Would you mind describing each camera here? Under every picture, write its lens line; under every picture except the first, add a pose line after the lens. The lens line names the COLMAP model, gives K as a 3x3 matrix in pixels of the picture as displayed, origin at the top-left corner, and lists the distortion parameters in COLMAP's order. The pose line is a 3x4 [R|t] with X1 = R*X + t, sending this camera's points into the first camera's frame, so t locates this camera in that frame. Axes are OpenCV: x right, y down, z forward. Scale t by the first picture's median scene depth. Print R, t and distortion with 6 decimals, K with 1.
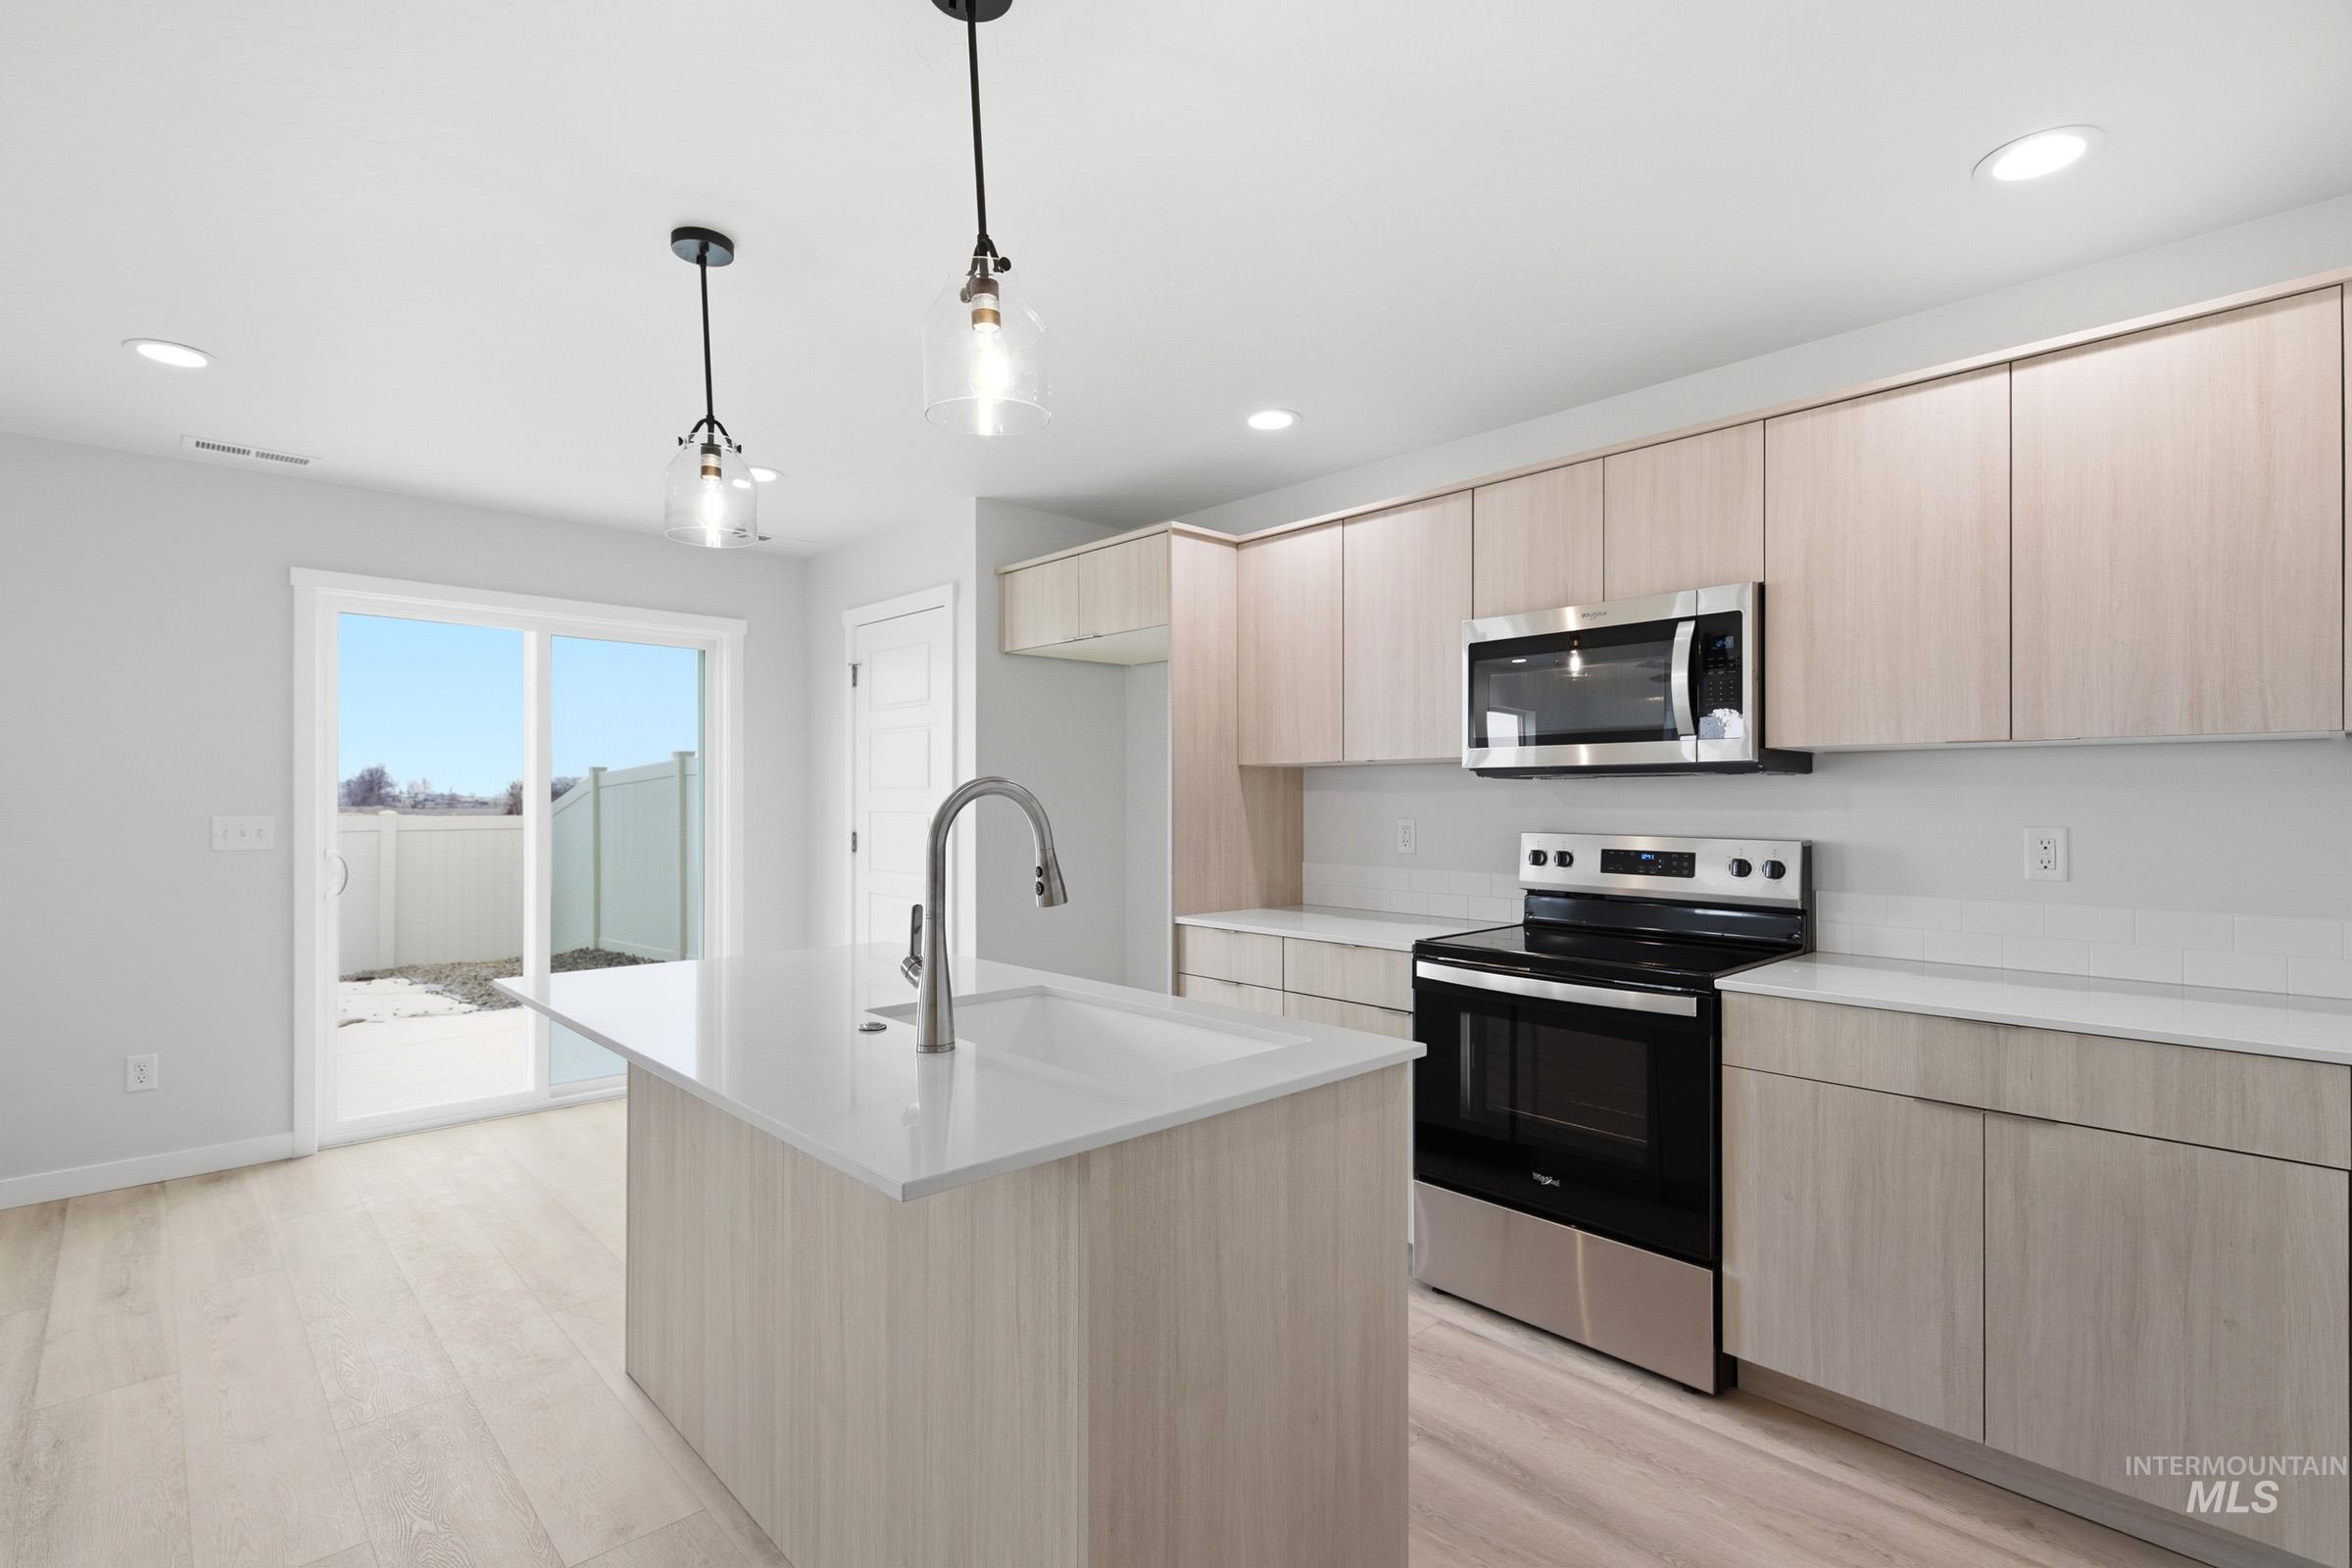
lens RADIAL K [[1102.1, 0, 1177.3], [0, 1102.1, 793.0], [0, 0, 1]] dist [0.009574, -0.004807]
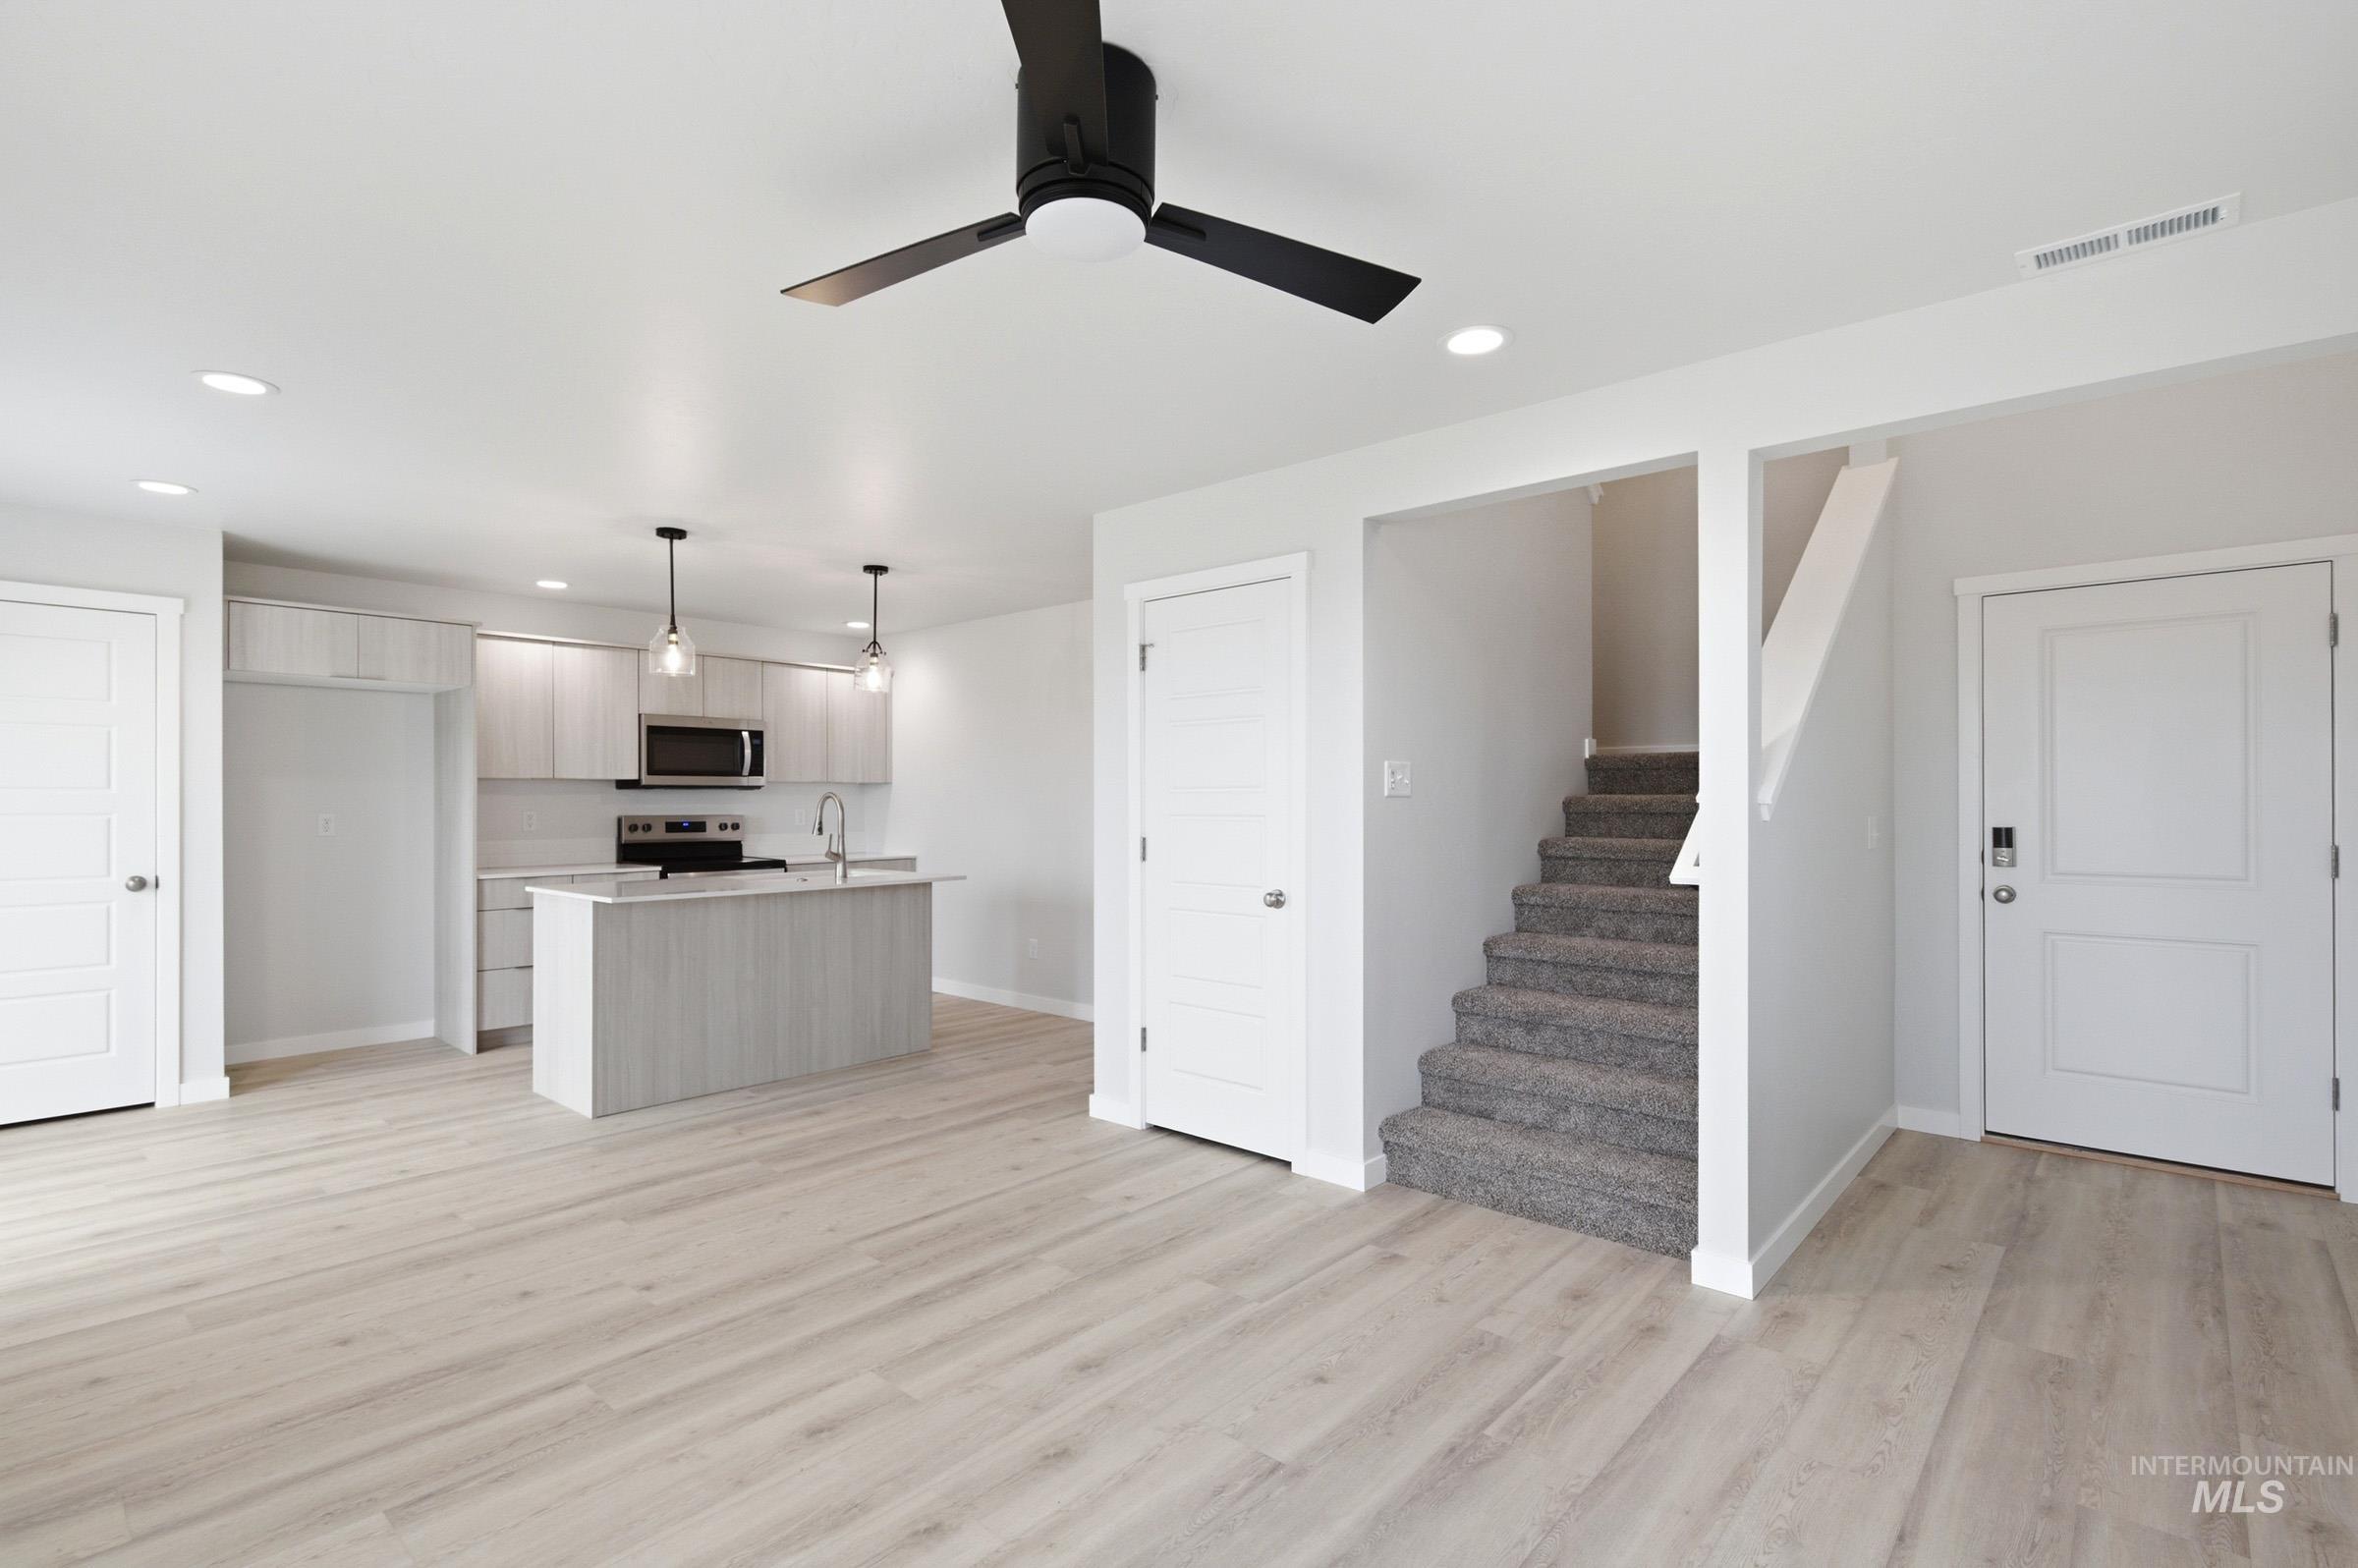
lens RADIAL K [[1104.9, 0, 1175.1], [0, 1104.9, 798.8], [0, 0, 1]] dist [0.009574, -0.004807]
pose [[-0.088904, 0.000685, 0.996040, -1.784163], [-0.005638, 0.999983, -0.001191, 0.001163], [-0.996024, -0.005721, -0.088898, 0.168159]]
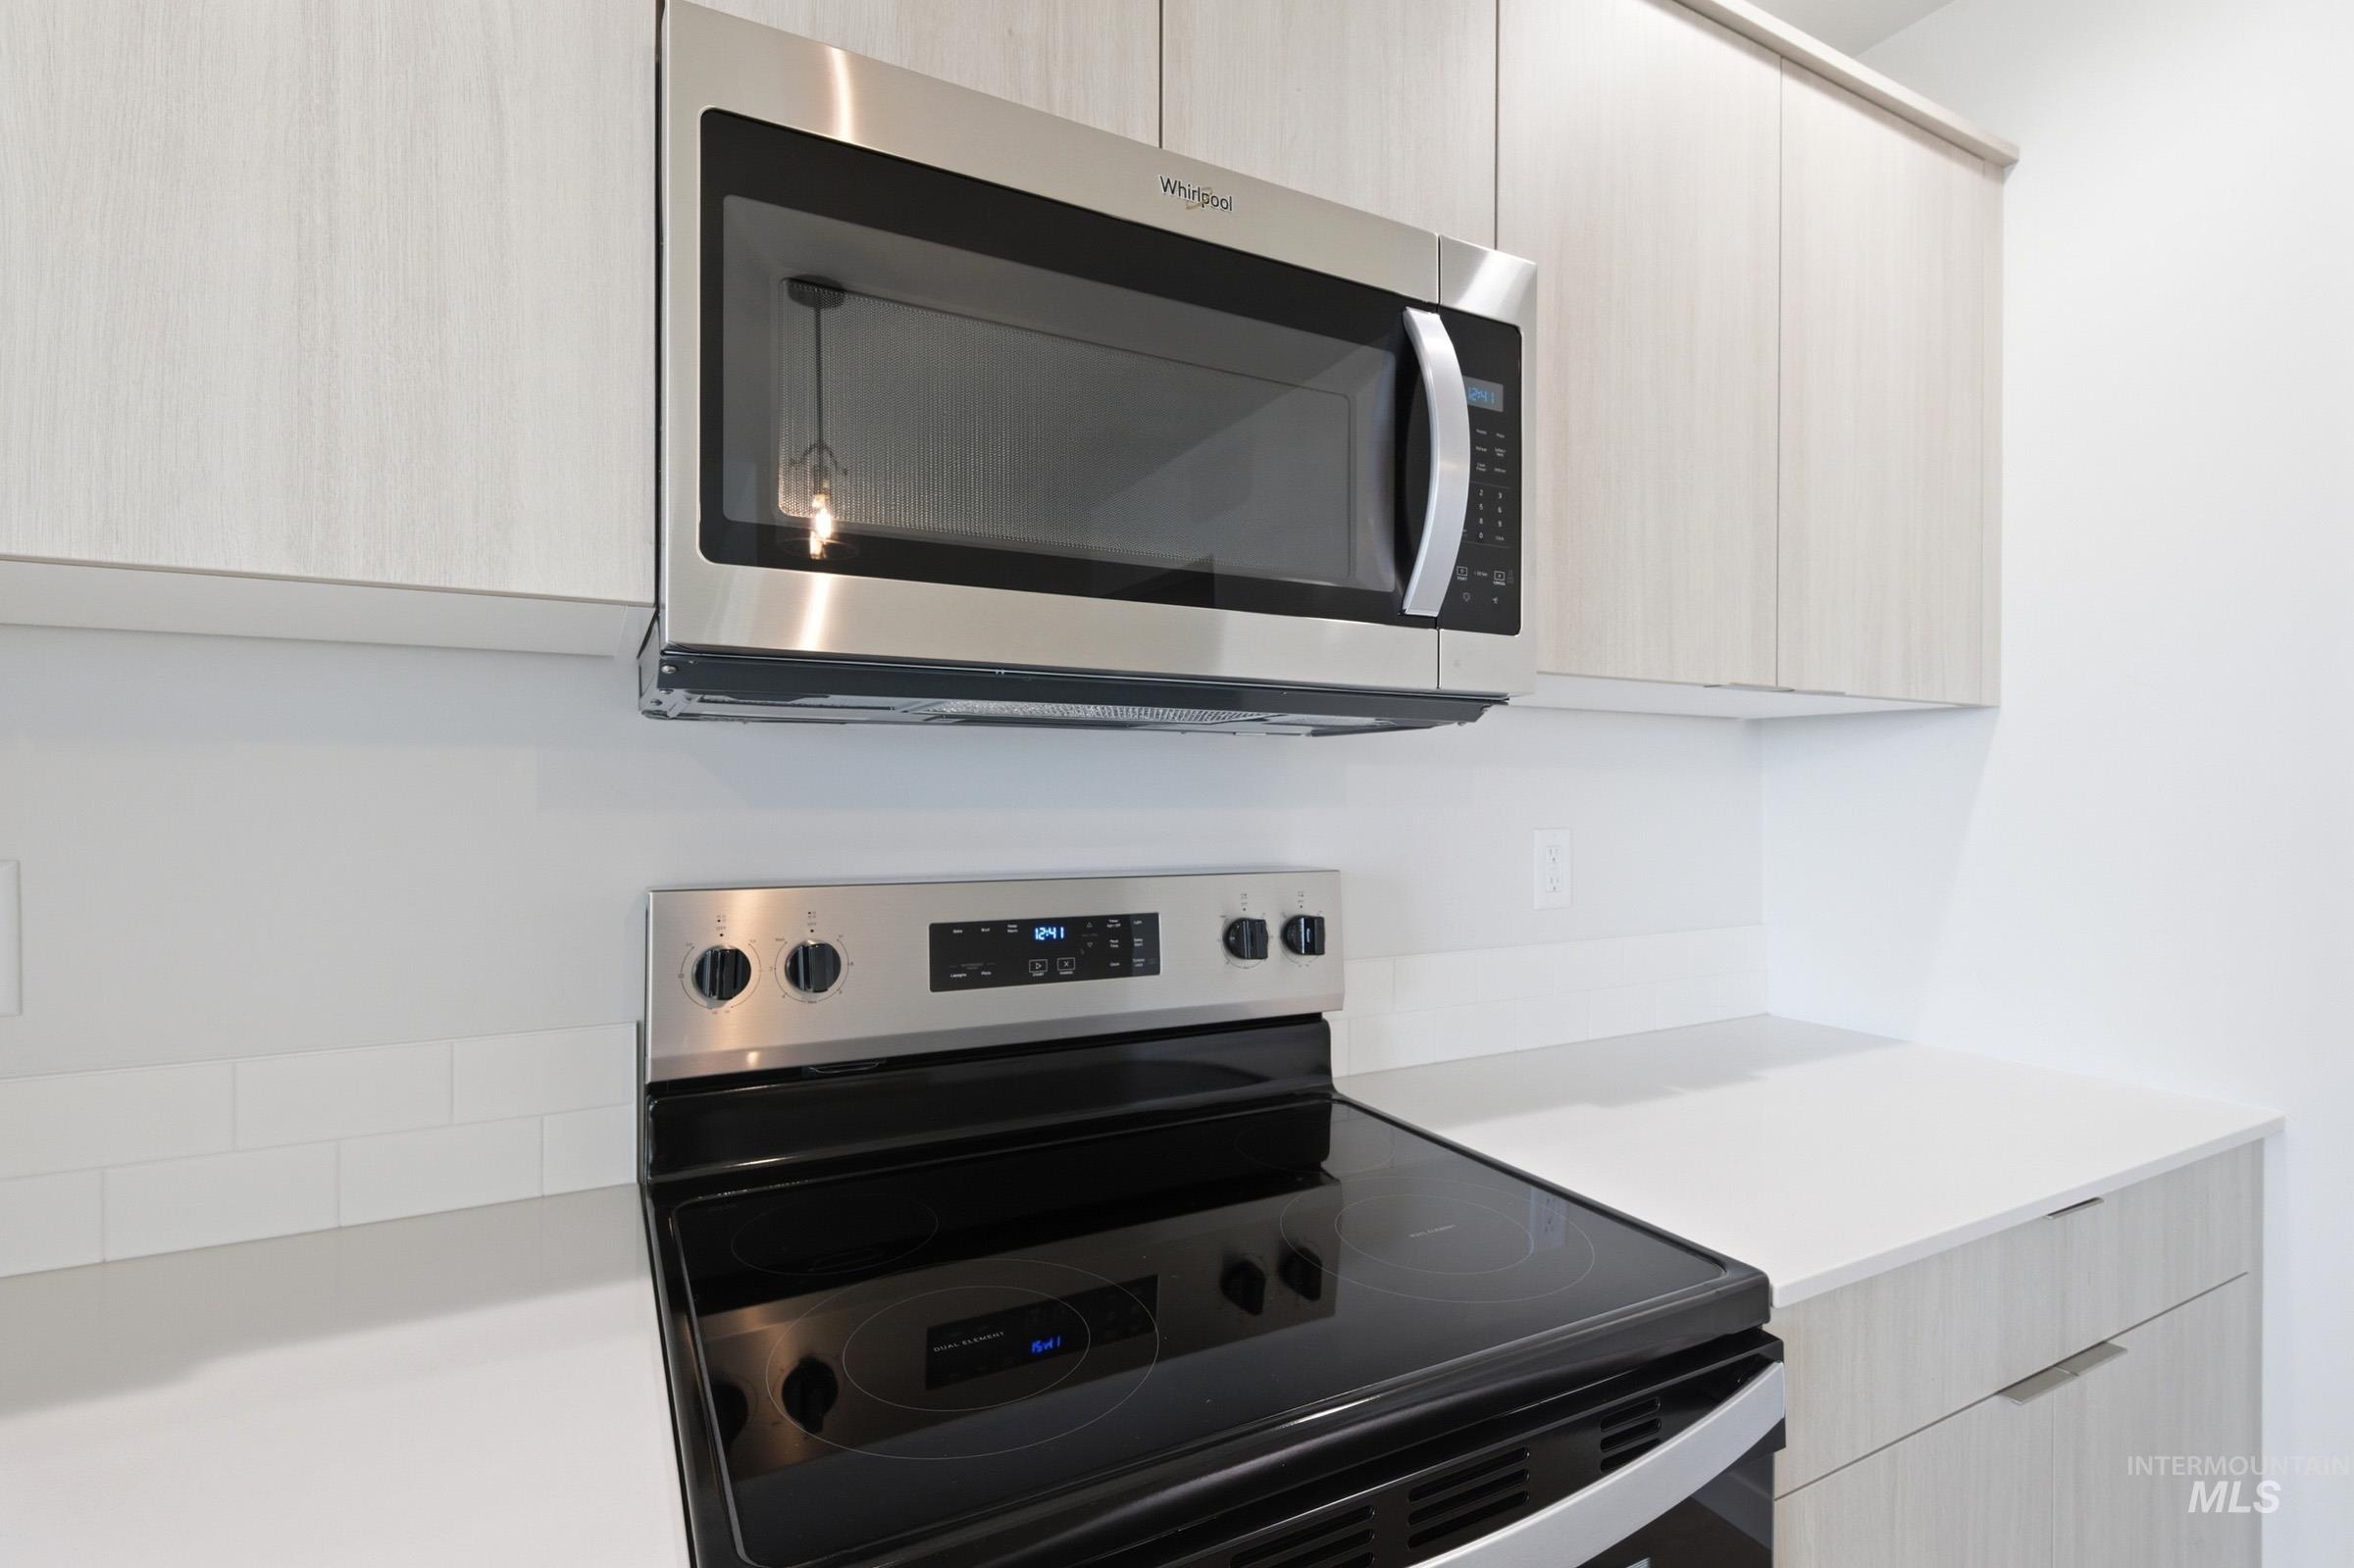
lens RADIAL K [[1102.9, 0, 1154.7], [0, 1102.9, 775.7], [0, 0, 1]] dist [0.009574, -0.004807]
pose [[0.260533, 0.007699, 0.965434, 0.059614], [-0.010345, 0.999933, -0.005182, 0.004124], [-0.965410, -0.008637, 0.260595, 0.783183]]
